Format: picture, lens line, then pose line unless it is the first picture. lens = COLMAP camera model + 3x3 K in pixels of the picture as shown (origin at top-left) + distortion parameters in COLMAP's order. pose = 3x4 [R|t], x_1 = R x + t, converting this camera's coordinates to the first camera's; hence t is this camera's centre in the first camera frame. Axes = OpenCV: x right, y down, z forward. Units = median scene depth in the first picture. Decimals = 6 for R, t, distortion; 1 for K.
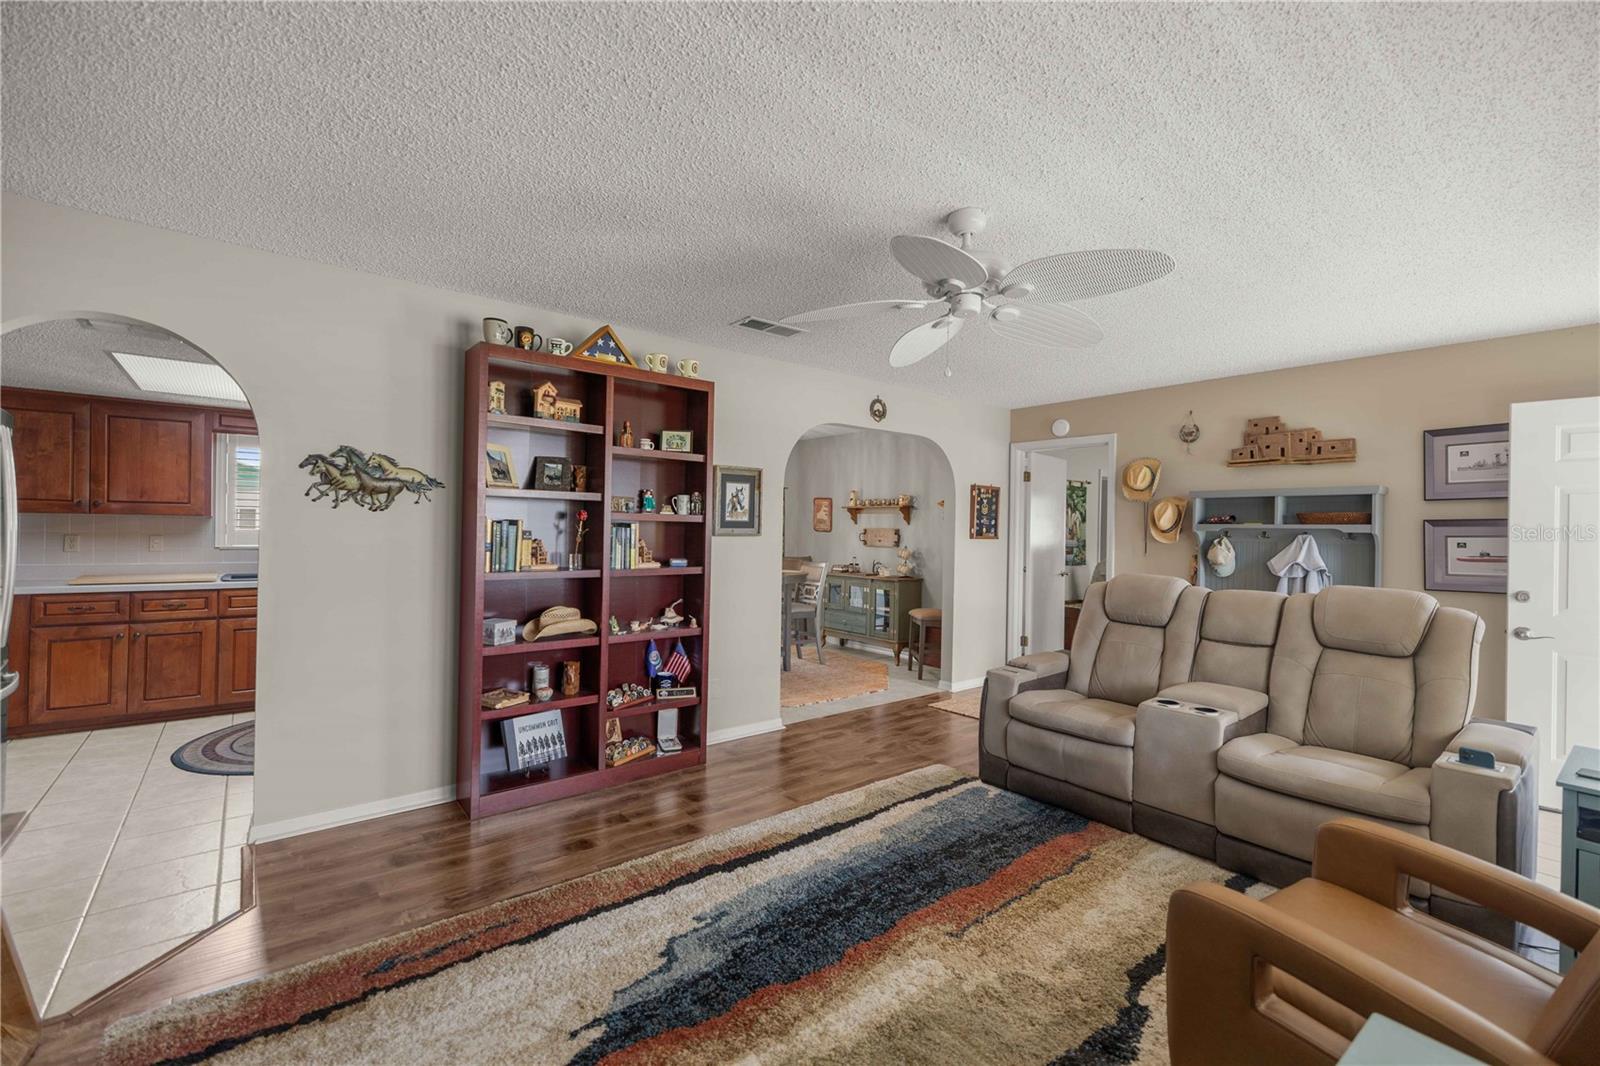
lens RADIAL K [[679.0, 0, 802.8], [0, 679.0, 528.1], [0, 0, 1]] dist [0.000615, -0.000002]
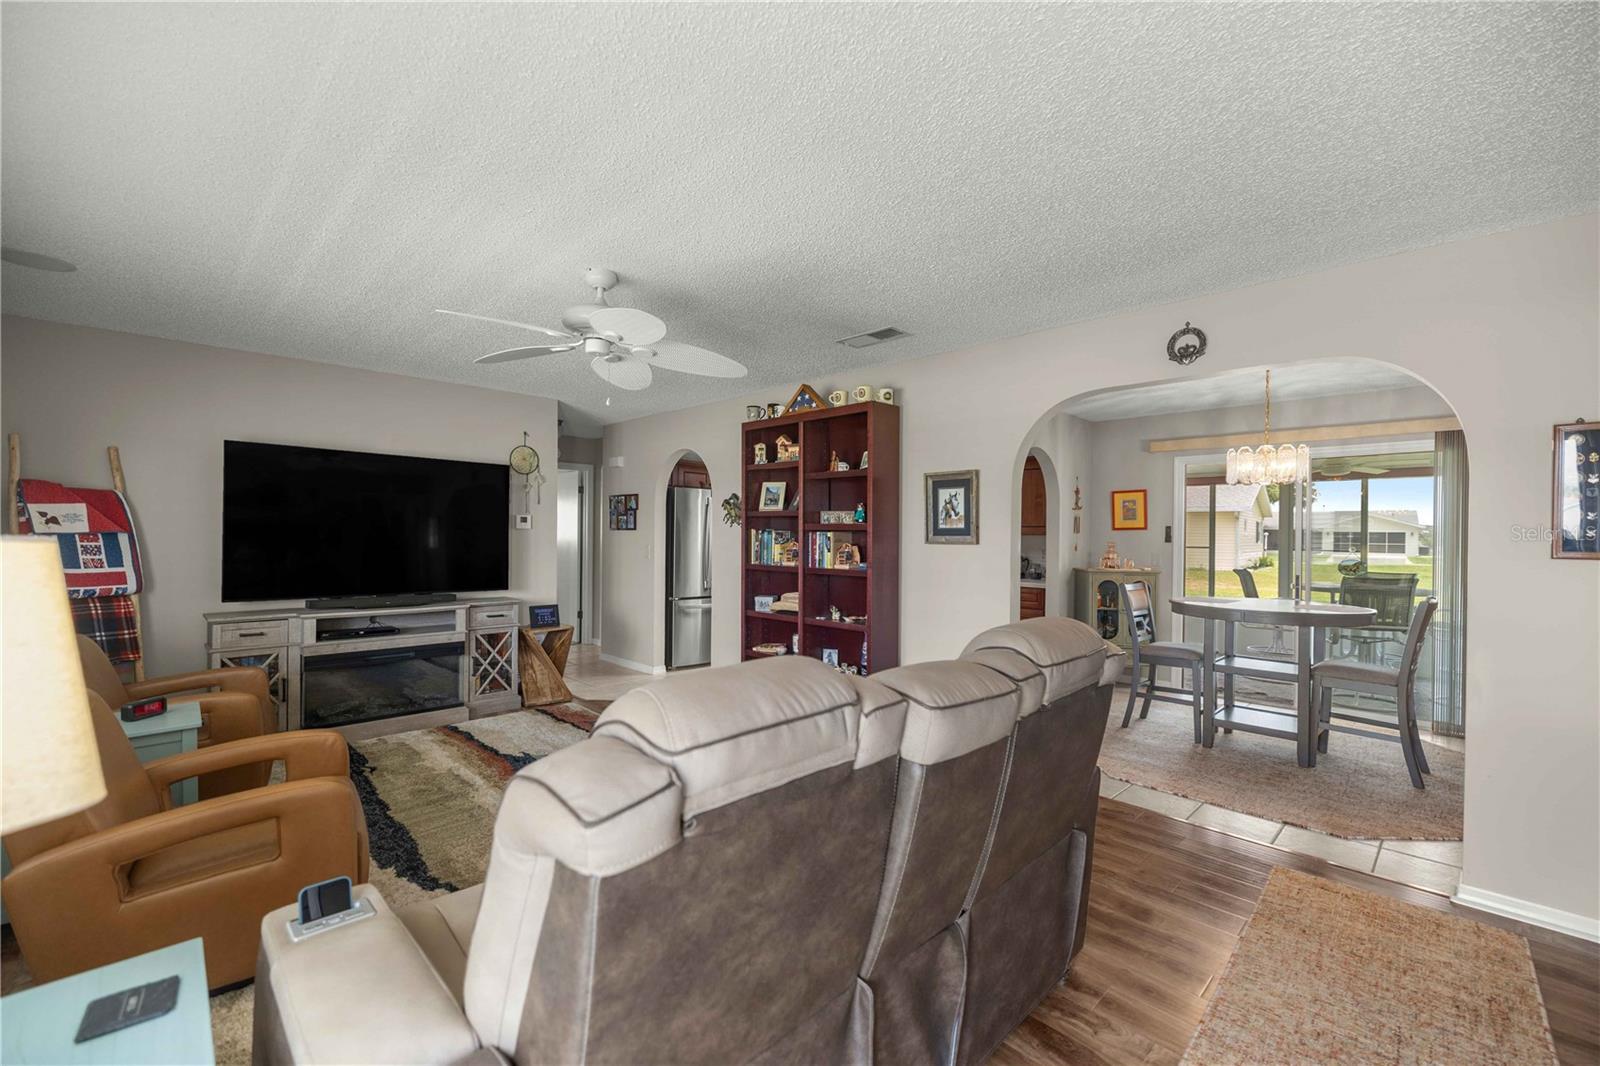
lens RADIAL K [[679.0, 0, 790.4], [0, 679.0, 535.5], [0, 0, 1]] dist [0.000615, -0.000002]
pose [[0.084786, -0.016544, -0.996262, 0.826802], [-0.008630, 0.999812, -0.017338, 0.017761], [0.996362, 0.010068, 0.084627, 0.690793]]
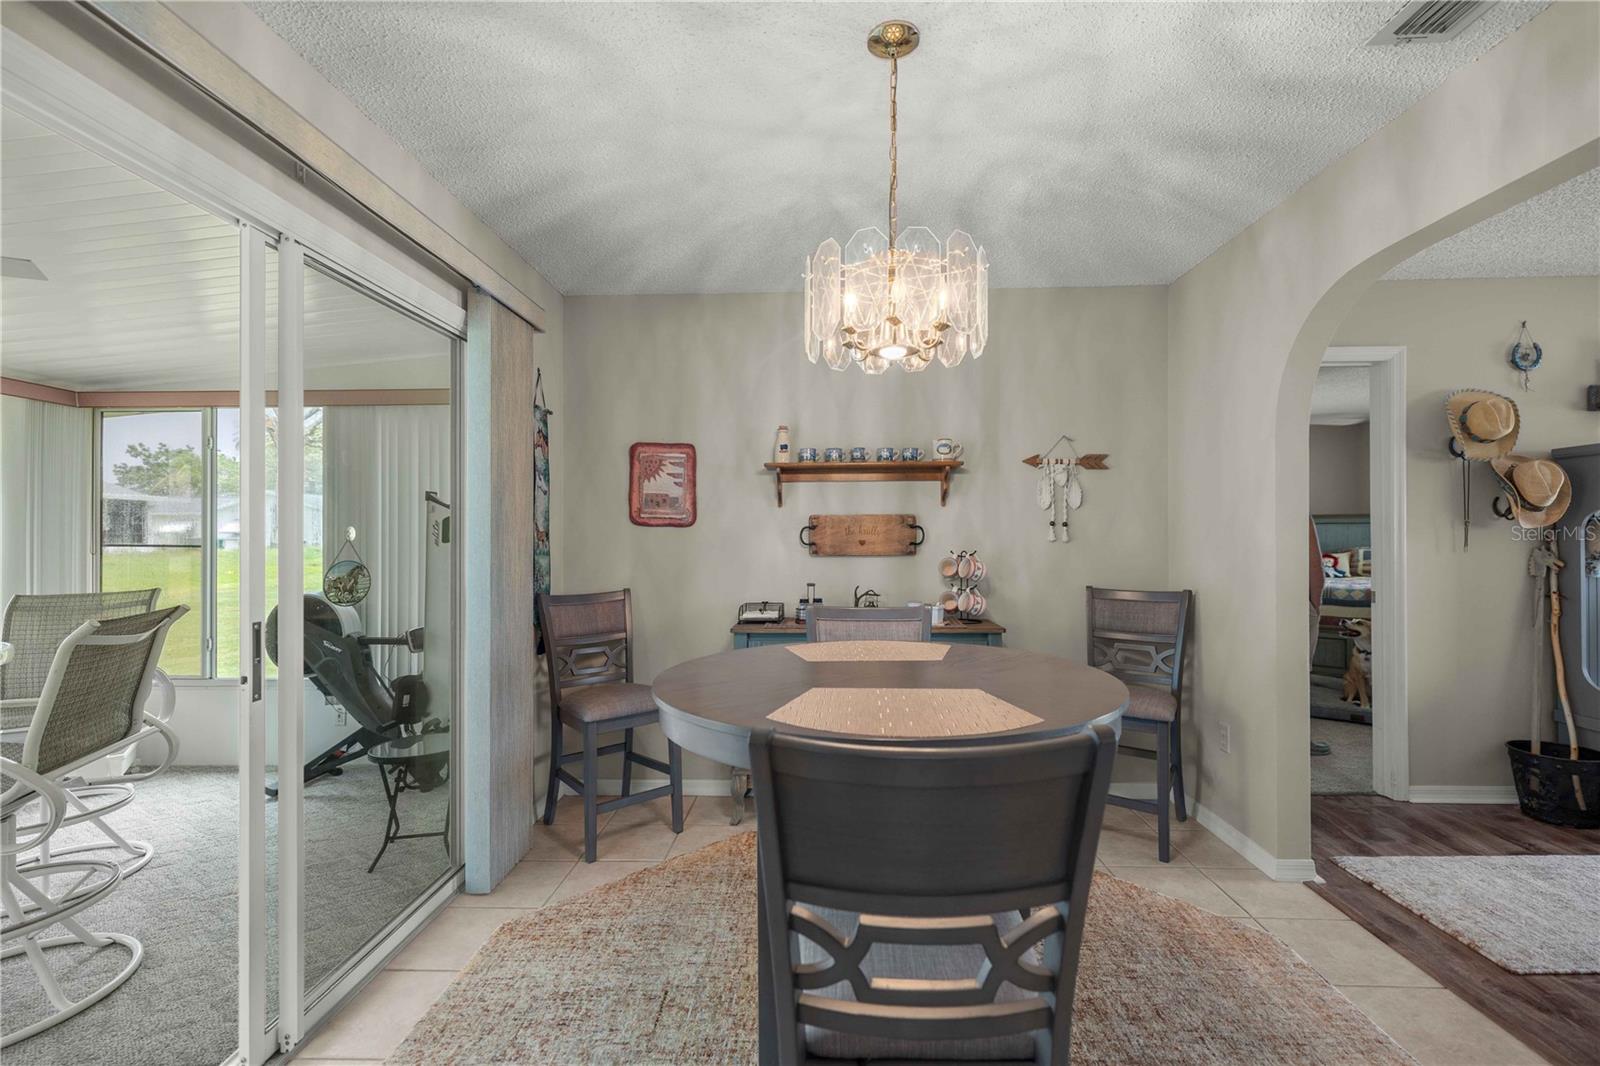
lens RADIAL K [[679.0, 0, 802.3], [0, 679.0, 532.2], [0, 0, 1]] dist [0.000615, -0.000002]
pose [[0.660004, -0.016493, 0.751081, -0.423700], [0.015401, 0.999846, 0.008422, 0.012901], [-0.751104, 0.006009, 0.660157, 1.258674]]
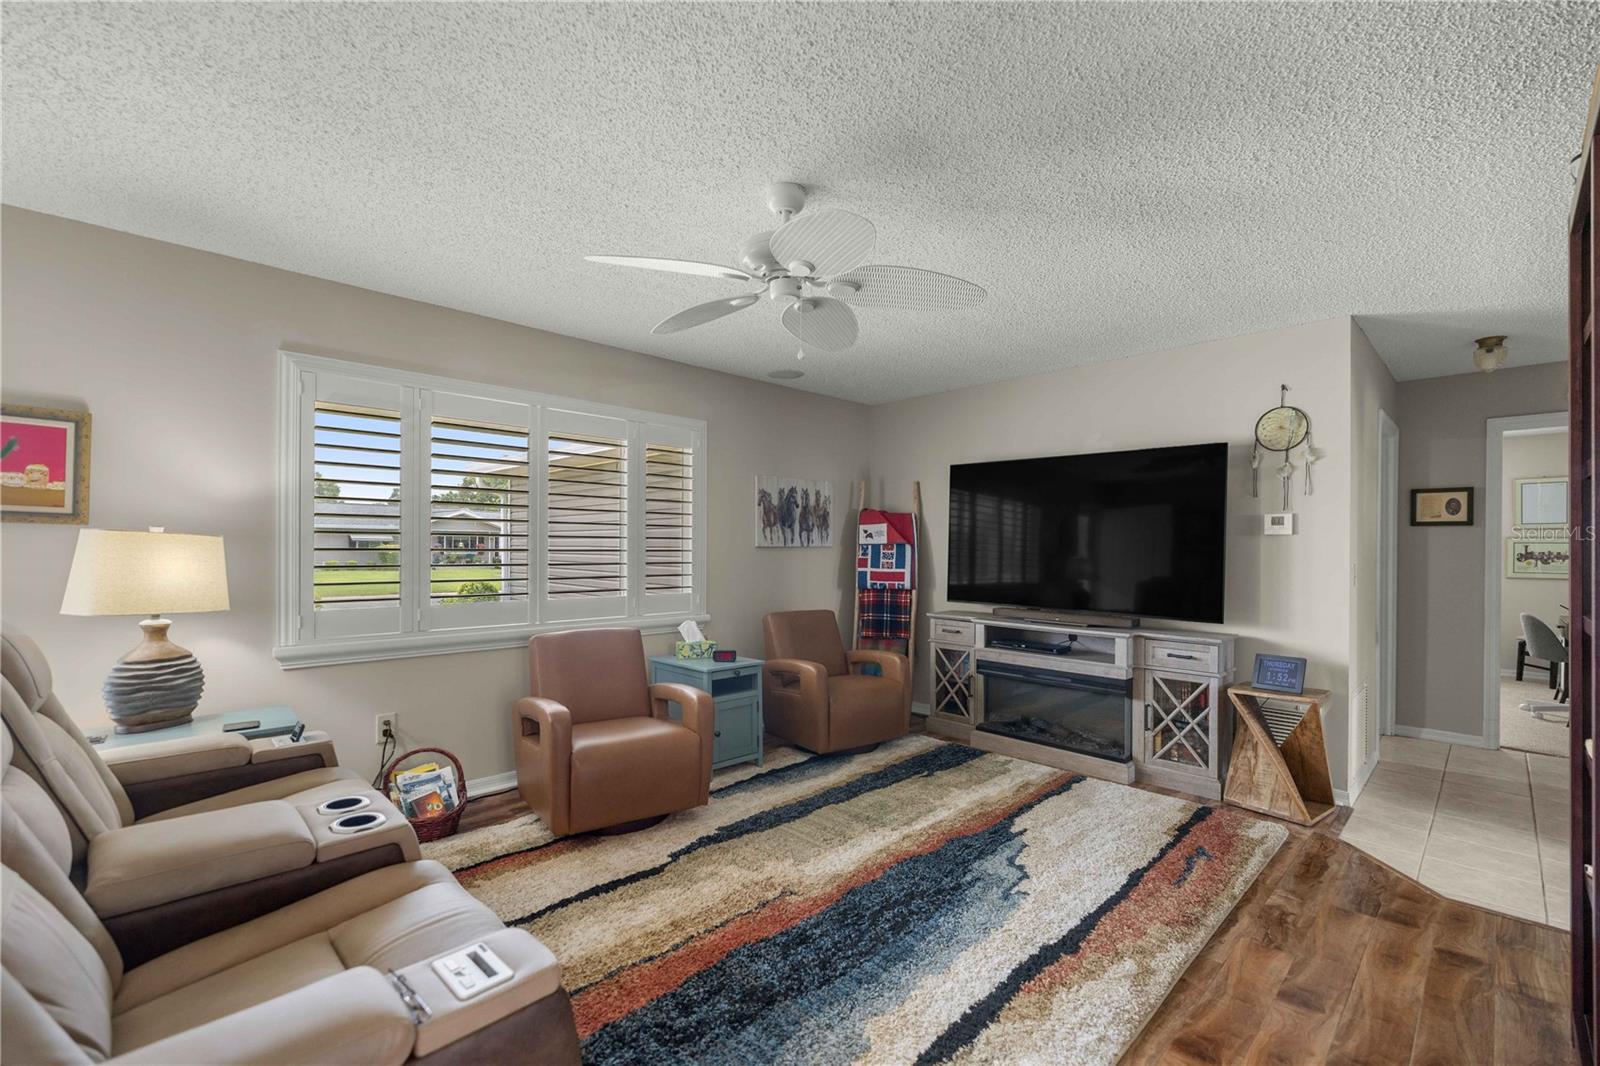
lens RADIAL K [[679.0, 0, 794.7], [0, 679.0, 544.5], [0, 0, 1]] dist [0.000615, -0.000002]
pose [[-0.996985, -0.025696, -0.073216, 0.159812], [-0.025469, 0.999668, -0.004024, 0.017650], [0.073295, -0.002147, -0.997308, 1.086365]]
